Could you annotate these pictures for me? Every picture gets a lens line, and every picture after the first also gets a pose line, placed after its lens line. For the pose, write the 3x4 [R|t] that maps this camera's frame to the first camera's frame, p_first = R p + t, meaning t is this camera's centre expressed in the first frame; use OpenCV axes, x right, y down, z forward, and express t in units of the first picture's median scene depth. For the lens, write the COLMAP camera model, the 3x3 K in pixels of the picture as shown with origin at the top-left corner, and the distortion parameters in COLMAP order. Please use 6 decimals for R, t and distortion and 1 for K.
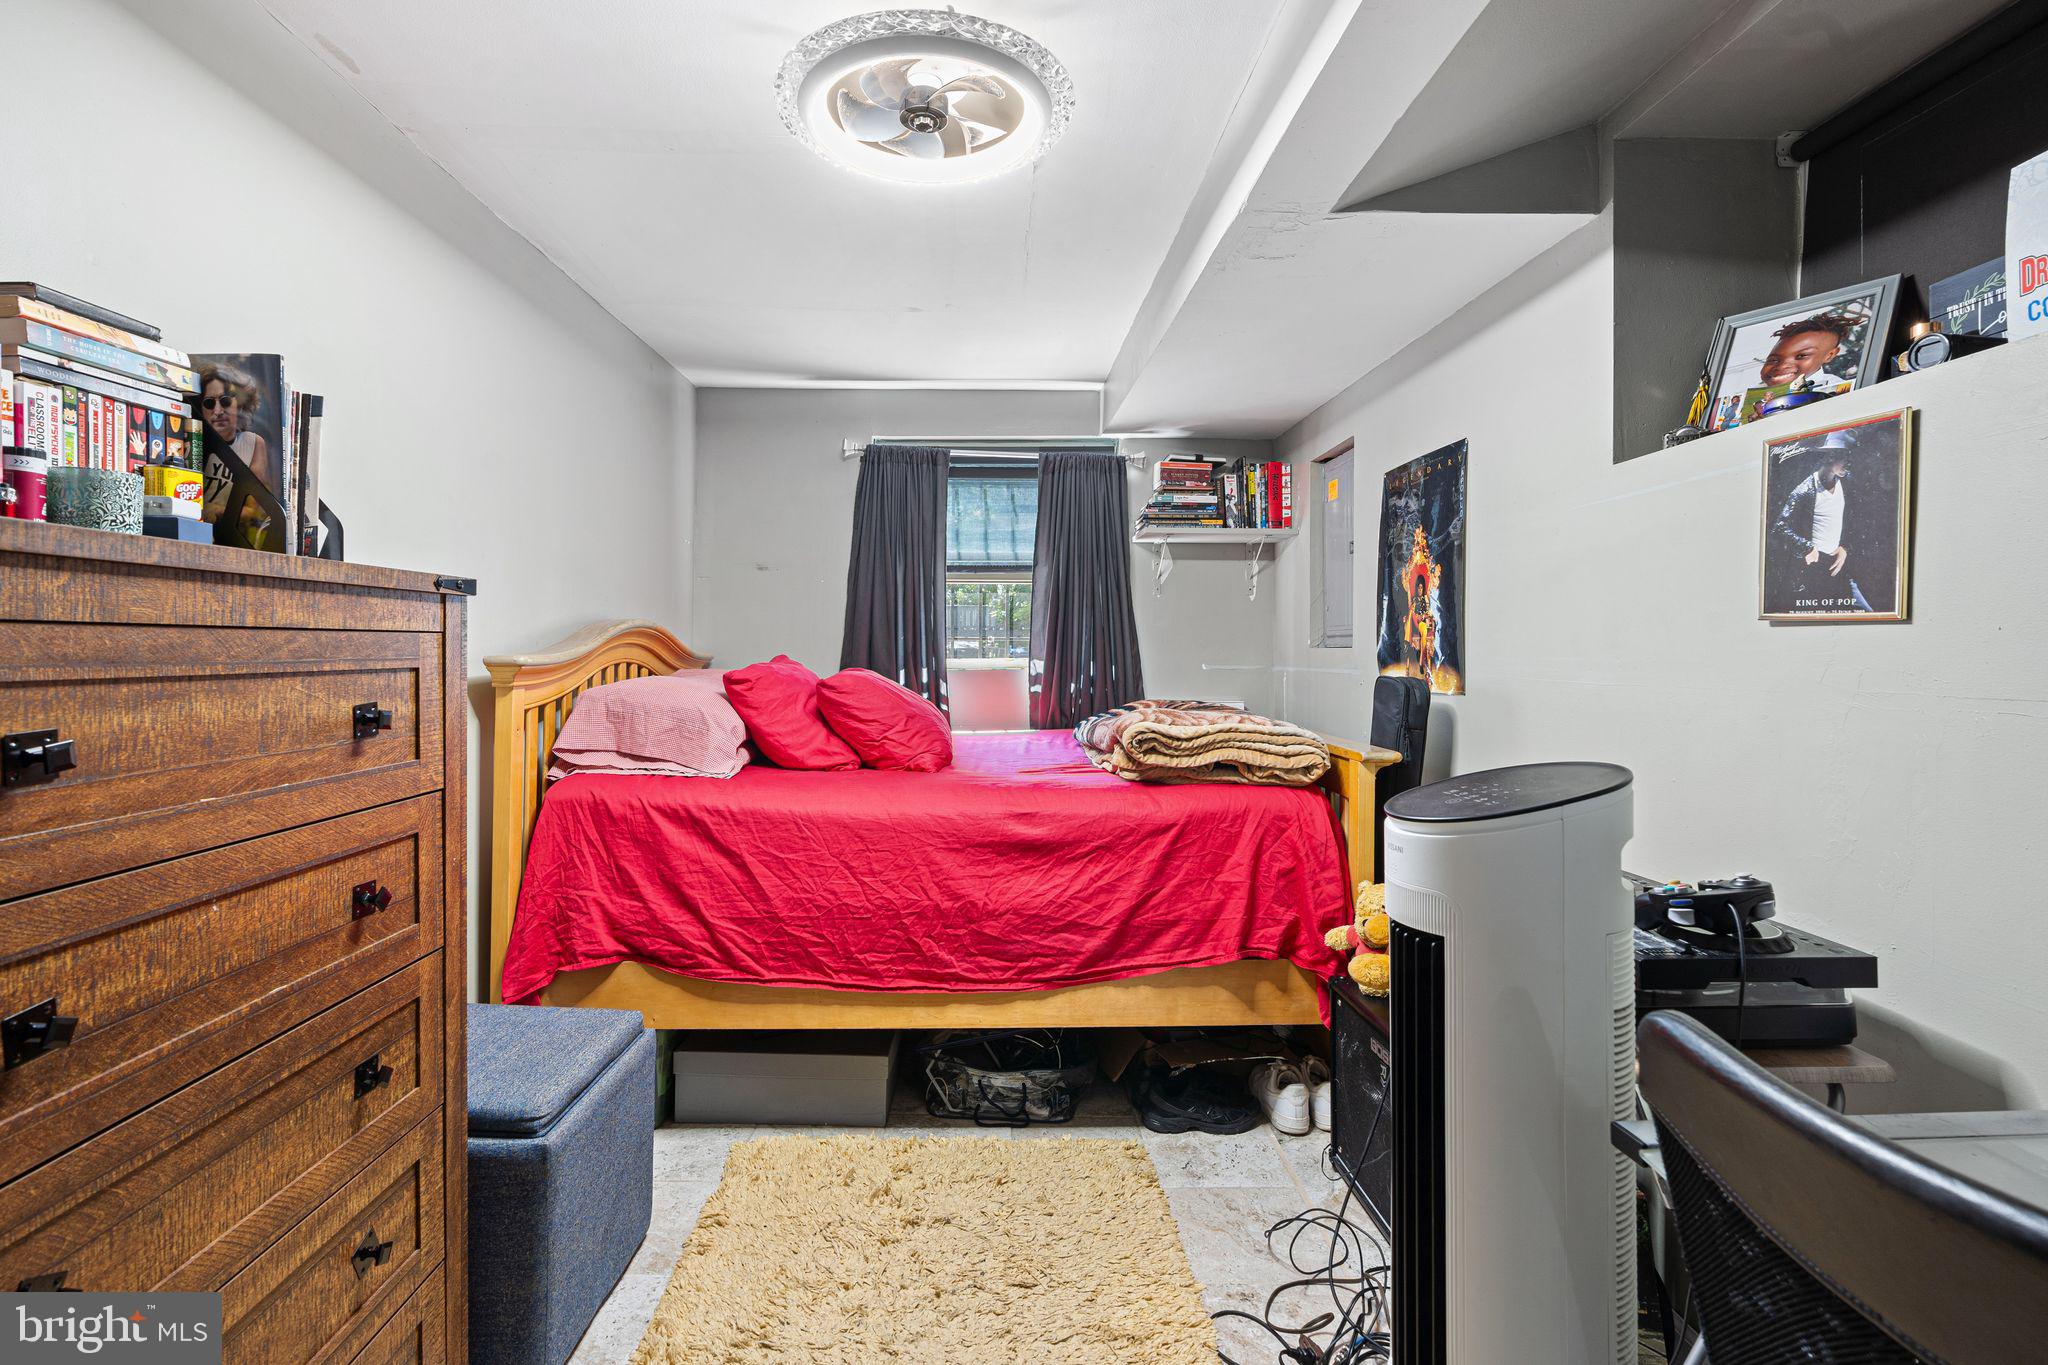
lens RADIAL K [[942.9, 0, 1017.8], [0, 942.9, 635.4], [0, 0, 1]] dist [-0.015506, 0.007833]
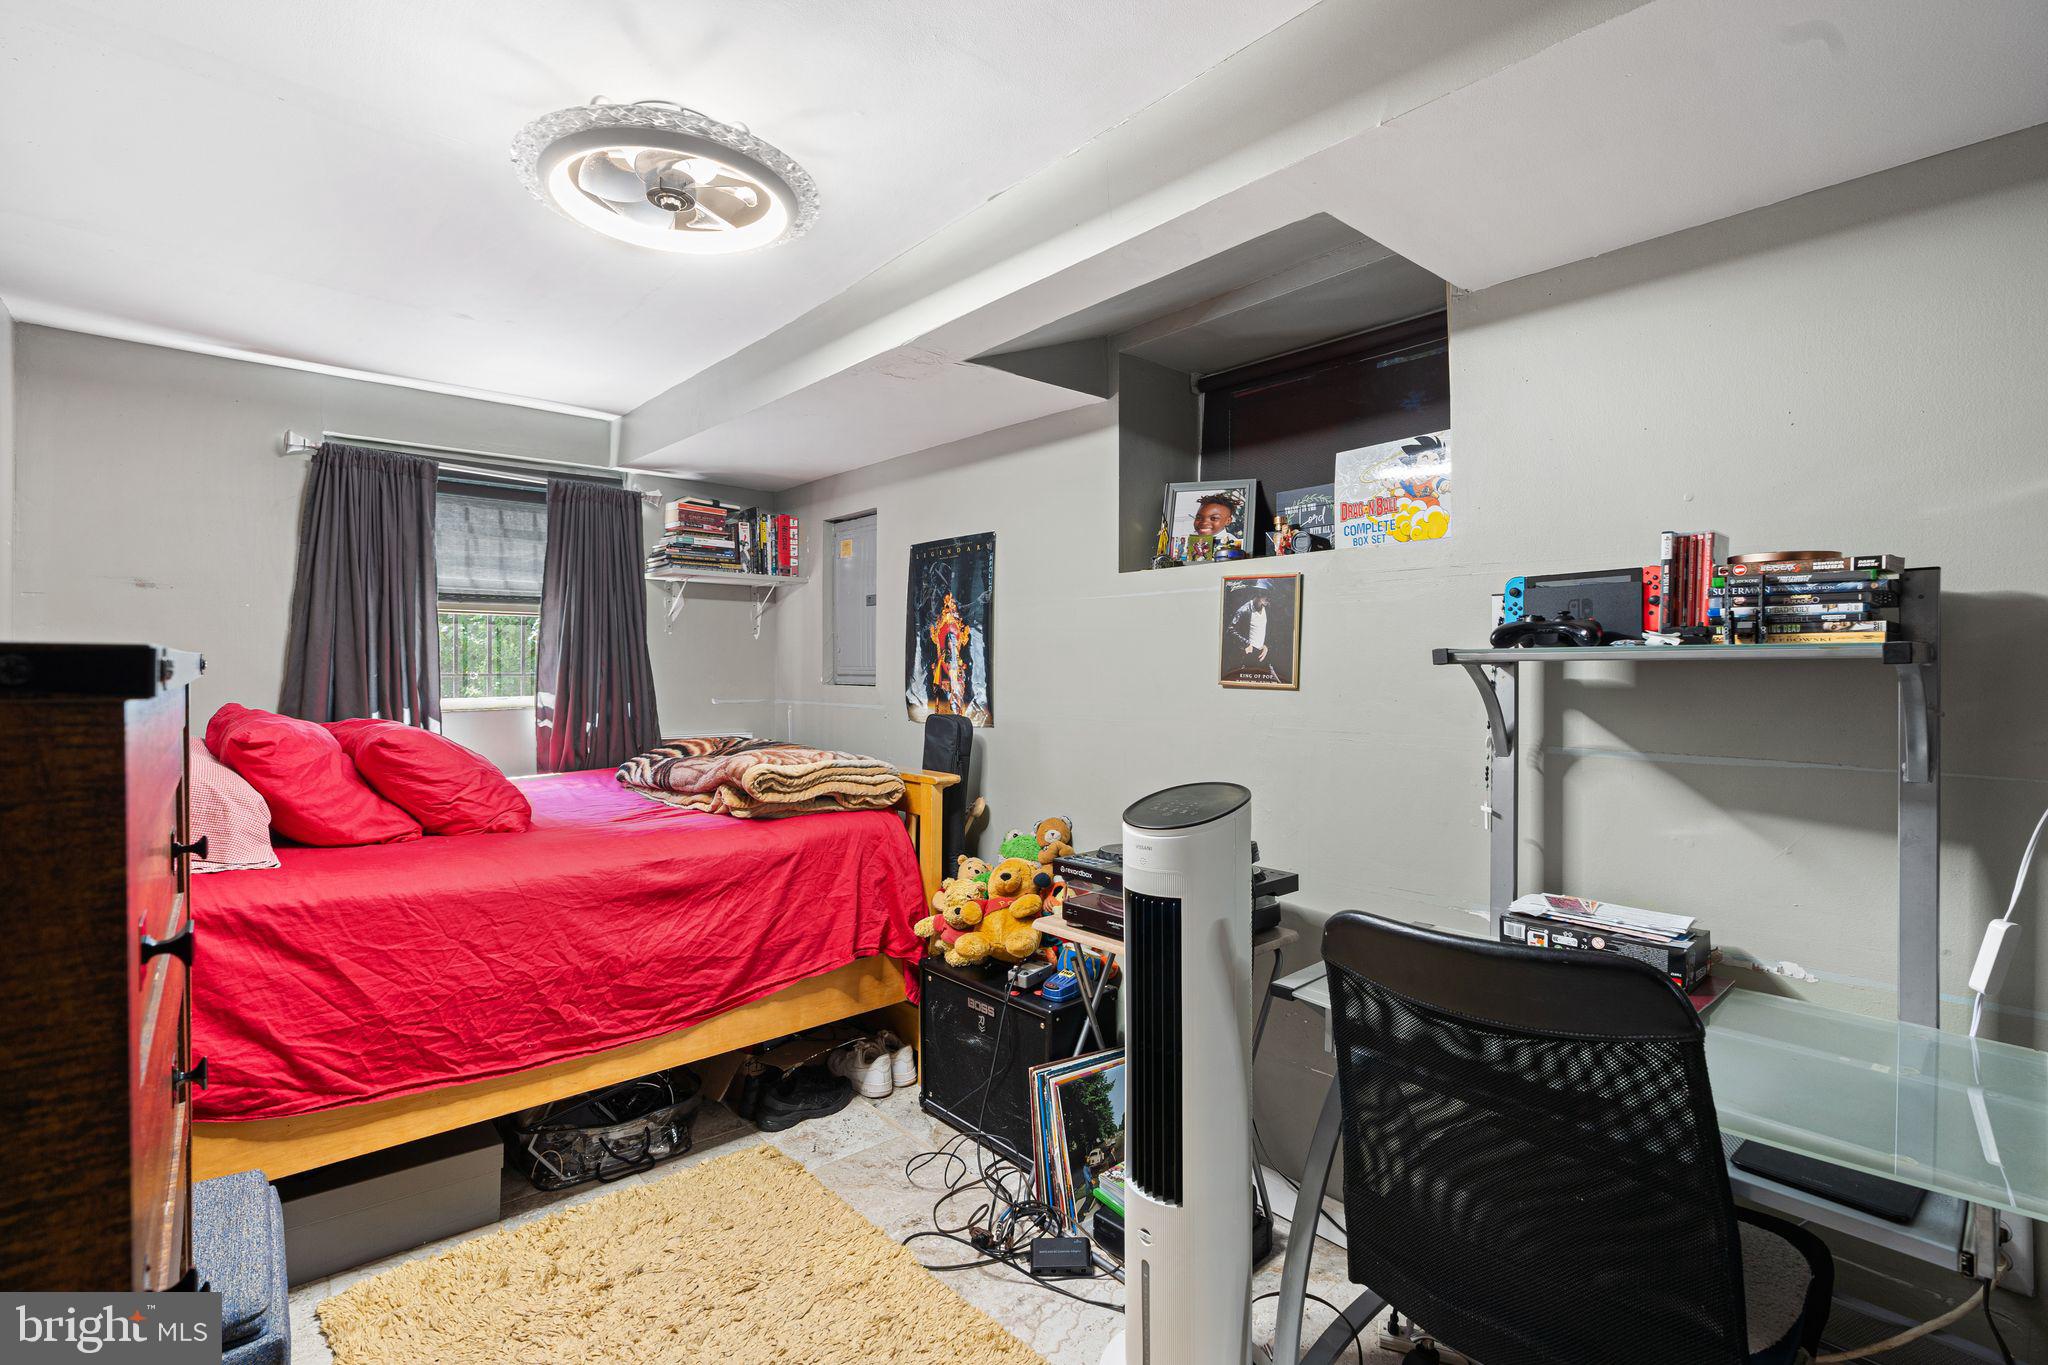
lens RADIAL K [[937.2, 0, 1011.2], [0, 937.2, 653.1], [0, 0, 1]] dist [-0.013827, 0.004628]
pose [[0.764123, 0.008101, 0.645020, -0.363547], [-0.013631, 0.999901, 0.003590, -0.047284], [-0.644926, -0.011536, 0.764158, -0.020293]]
